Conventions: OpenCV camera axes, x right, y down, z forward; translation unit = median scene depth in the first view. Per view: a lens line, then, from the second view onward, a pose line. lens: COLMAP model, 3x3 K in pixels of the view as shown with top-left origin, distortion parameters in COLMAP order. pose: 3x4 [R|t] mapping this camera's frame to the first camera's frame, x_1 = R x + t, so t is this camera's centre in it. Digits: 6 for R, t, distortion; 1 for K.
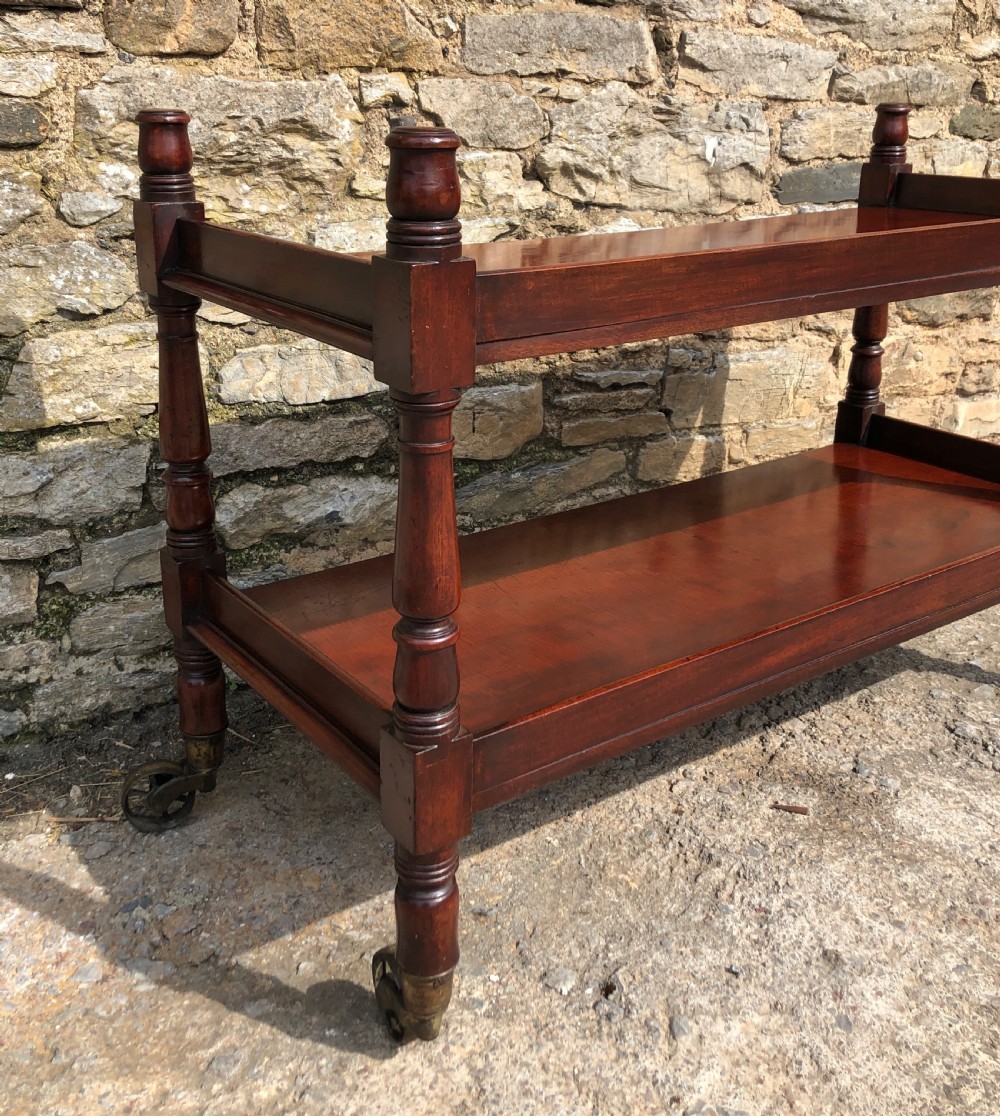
lens RADIAL K [[1208.3, 0, 519.6], [0, 1208.3, 454.3], [0, 0, 1]] dist [0.082555, -0.201889]
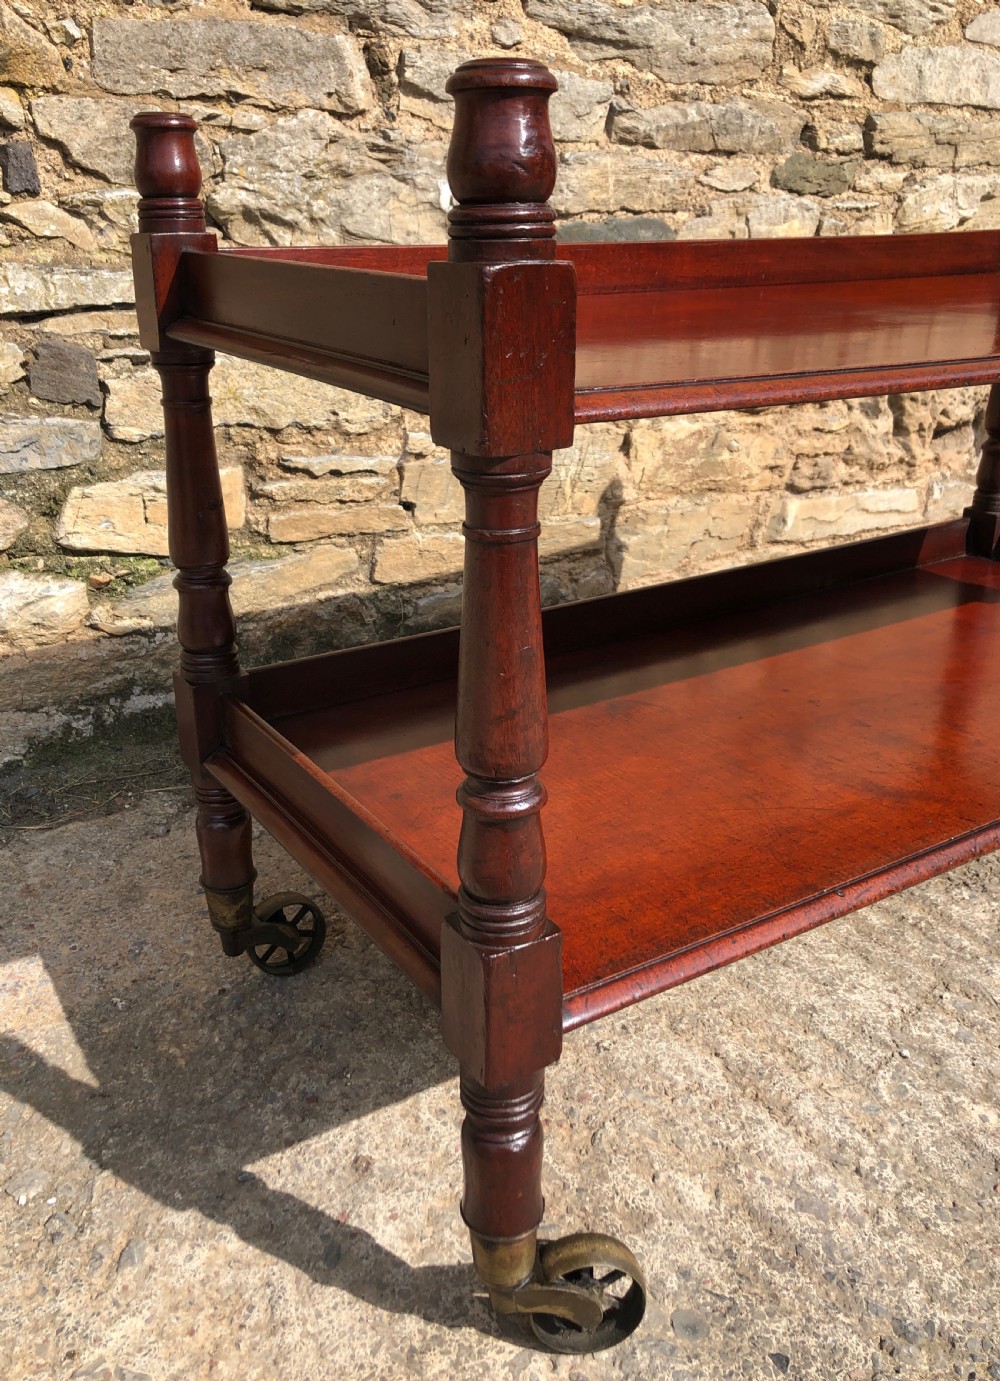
lens RADIAL K [[1200.5, 0, 471.2], [0, 1200.5, 641.7], [0, 0, 1]] dist [-0.012842, 0.067788]
pose [[0.998726, 0.023389, -0.044704, 0.235139], [-0.019670, 0.996447, 0.081895, -0.008577], [0.046461, -0.080912, 0.995638, 0.143952]]
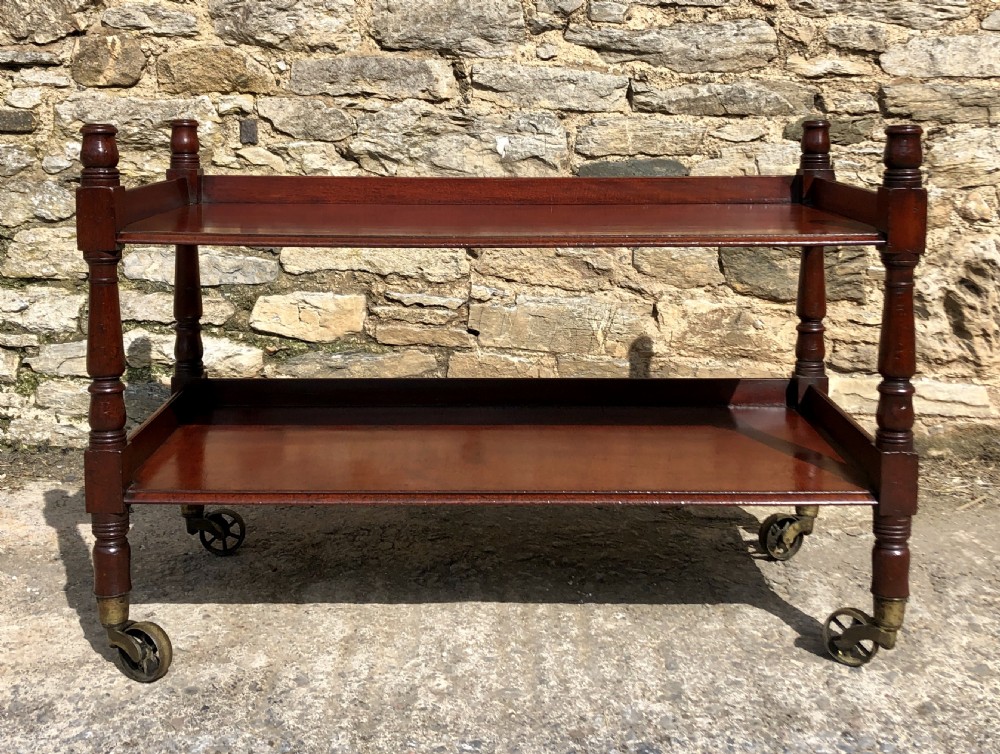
lens RADIAL K [[1200.9, 0, 496.3], [0, 1200.9, 251.6], [0, 0, 1]] dist [0.203851, -0.679966]
pose [[0.818756, 0.073092, -0.569469, 1.014810], [-0.160896, 0.981330, -0.105374, 0.016175], [0.551135, 0.177901, 0.815231, -0.114693]]
